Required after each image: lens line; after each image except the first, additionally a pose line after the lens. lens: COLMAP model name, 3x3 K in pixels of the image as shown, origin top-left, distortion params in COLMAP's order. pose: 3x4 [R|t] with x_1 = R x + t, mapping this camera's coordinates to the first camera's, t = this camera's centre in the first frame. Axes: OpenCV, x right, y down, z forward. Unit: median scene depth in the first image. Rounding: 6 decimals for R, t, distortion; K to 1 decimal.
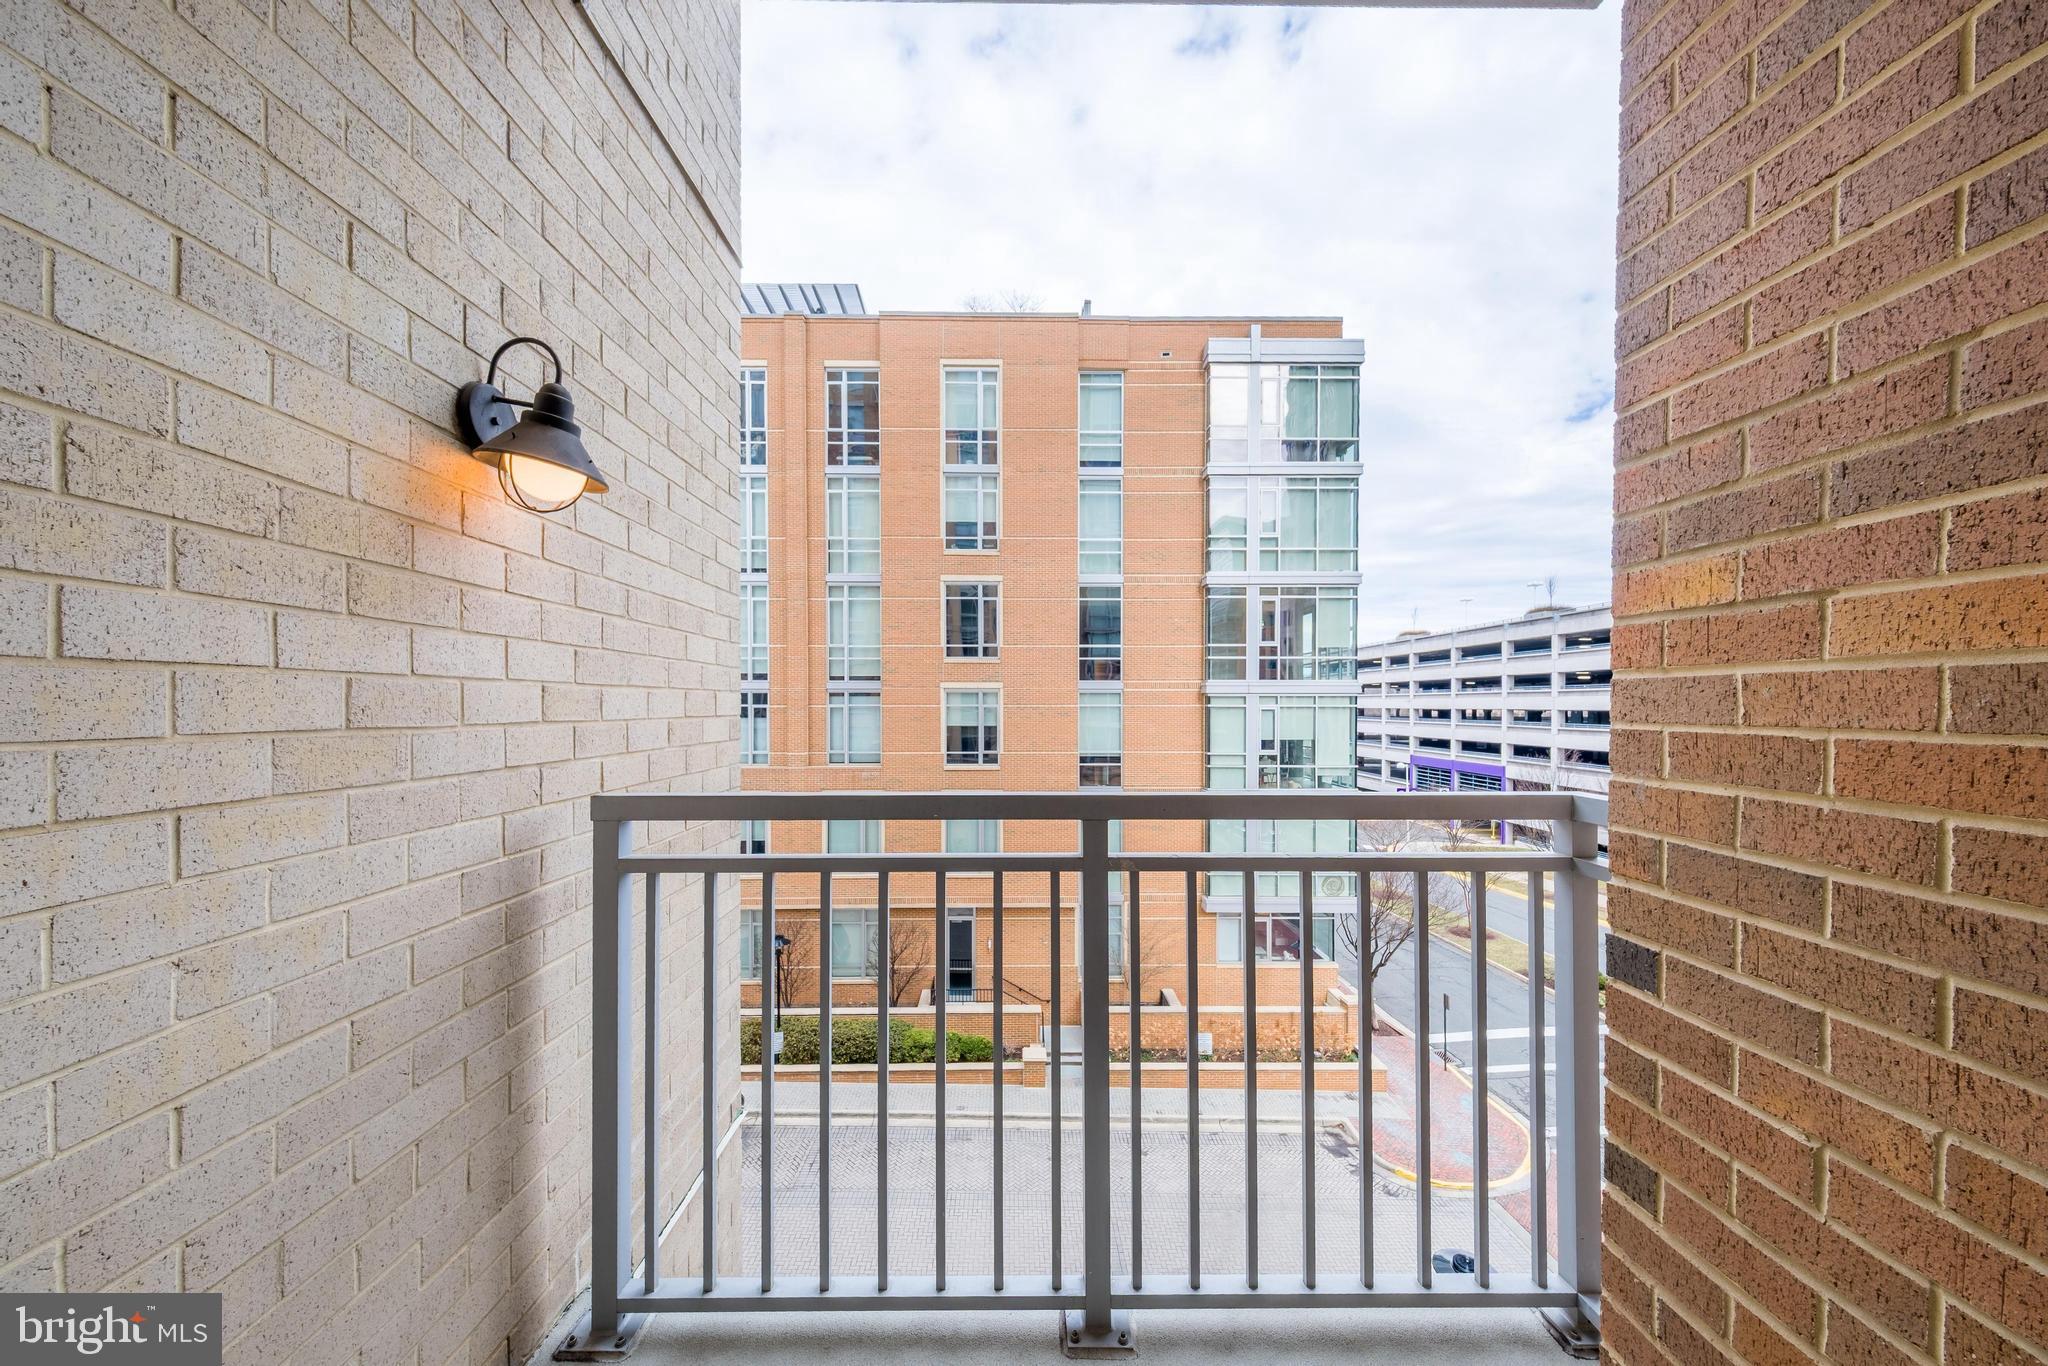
lens RADIAL K [[700.6, 0, 859.0], [0, 700.6, 689.8], [0, 0, 1]] dist [0.005918, 0.000968]
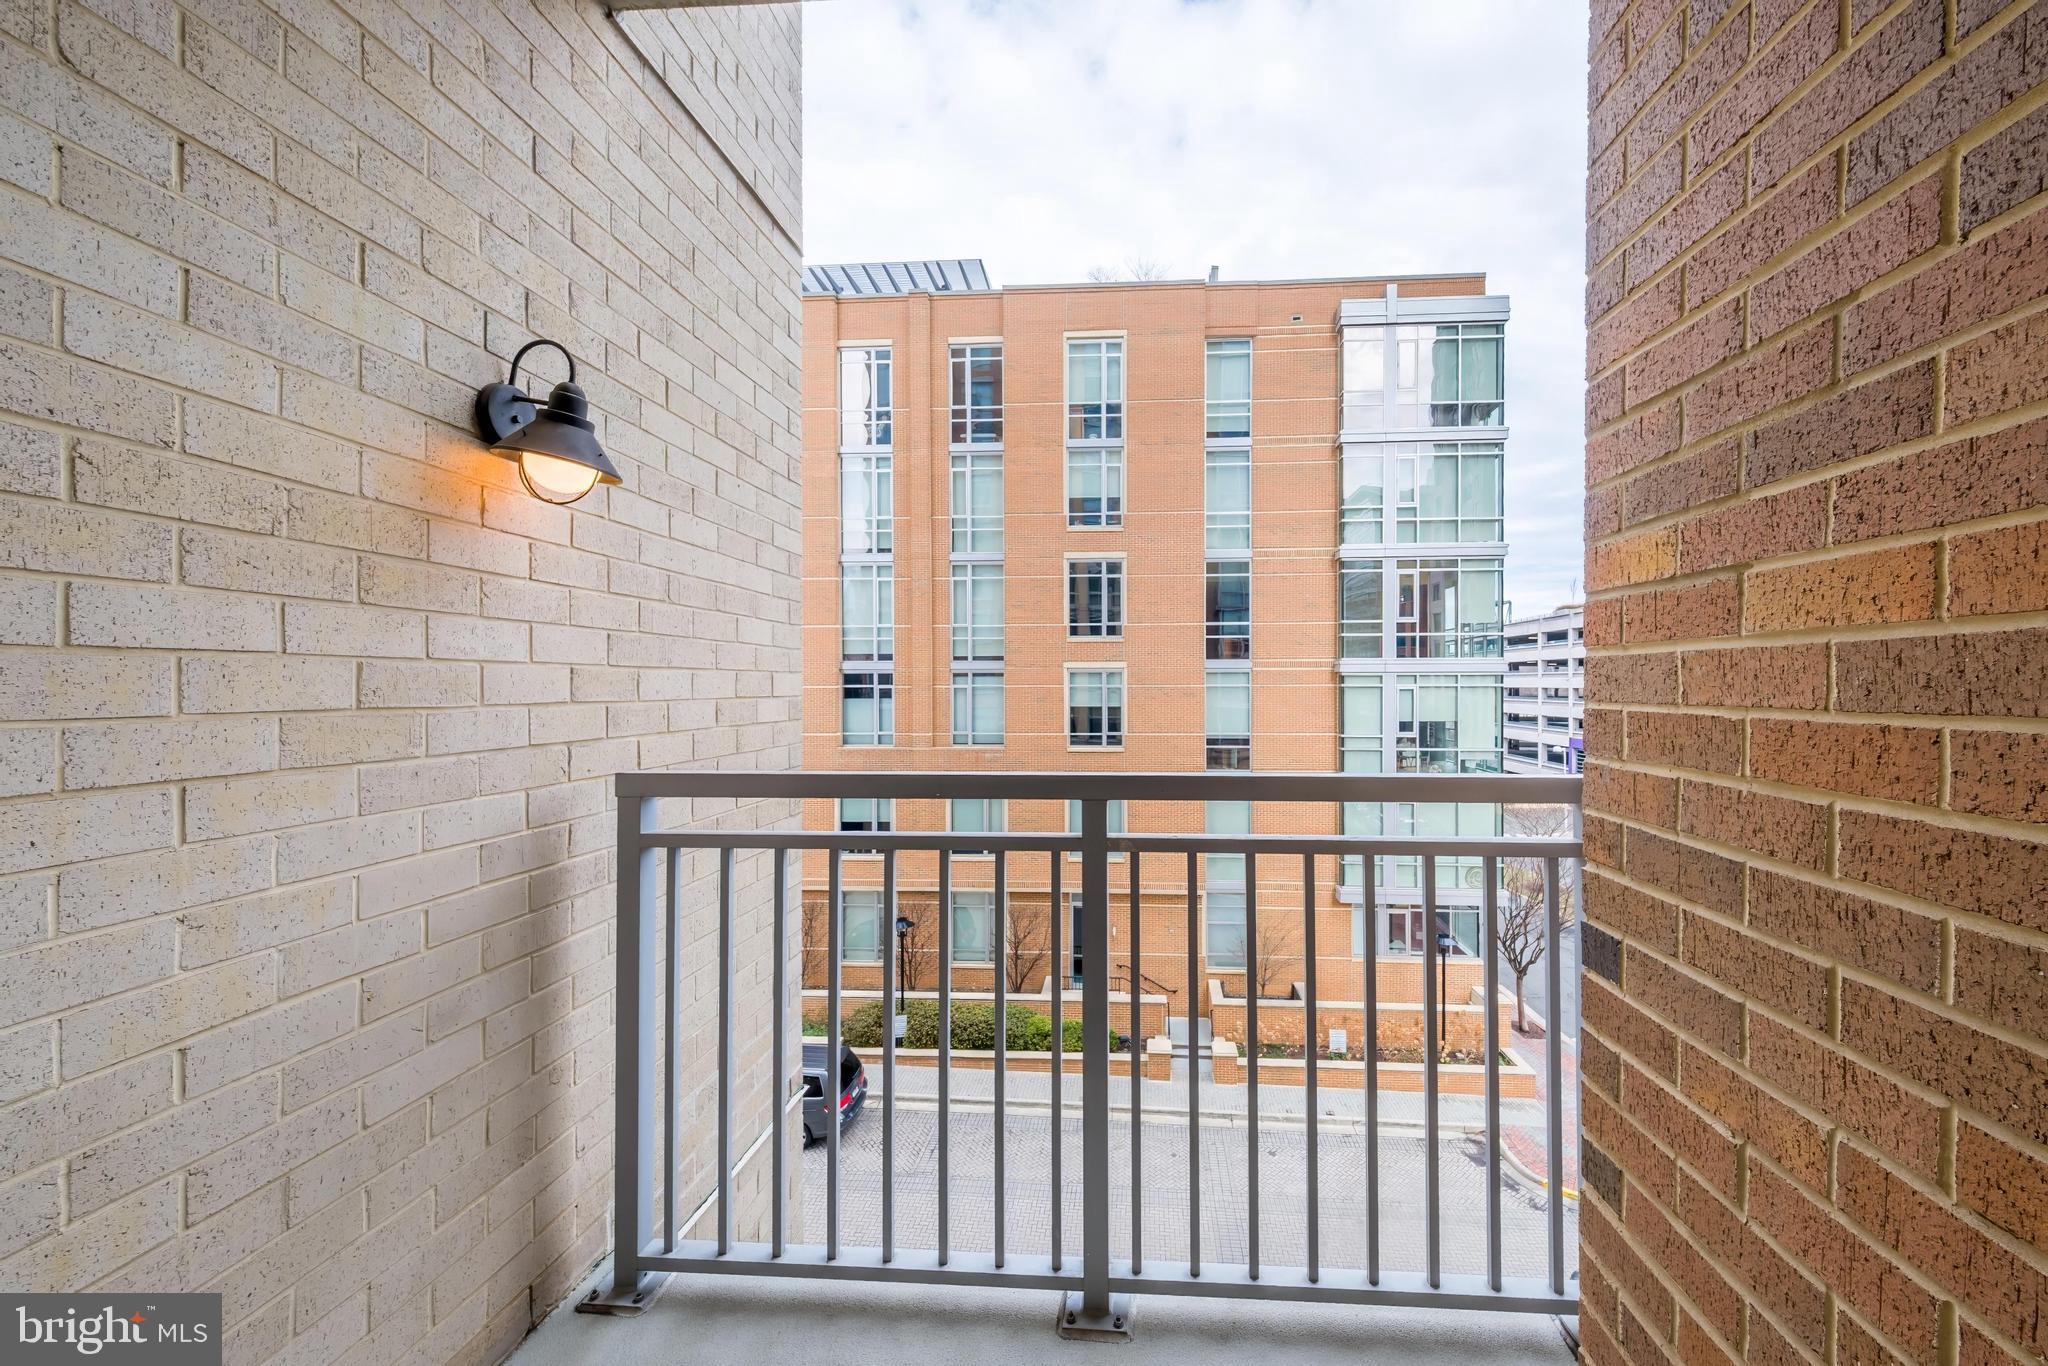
lens RADIAL K [[700.6, 0, 937.1], [0, 700.6, 666.5], [0, 0, 1]] dist [0.005918, 0.000968]
pose [[0.997462, -0.004412, -0.071063, 0.281134], [0.004047, 0.999978, -0.005292, -0.000294], [0.071084, 0.004991, 0.997458, -0.027071]]
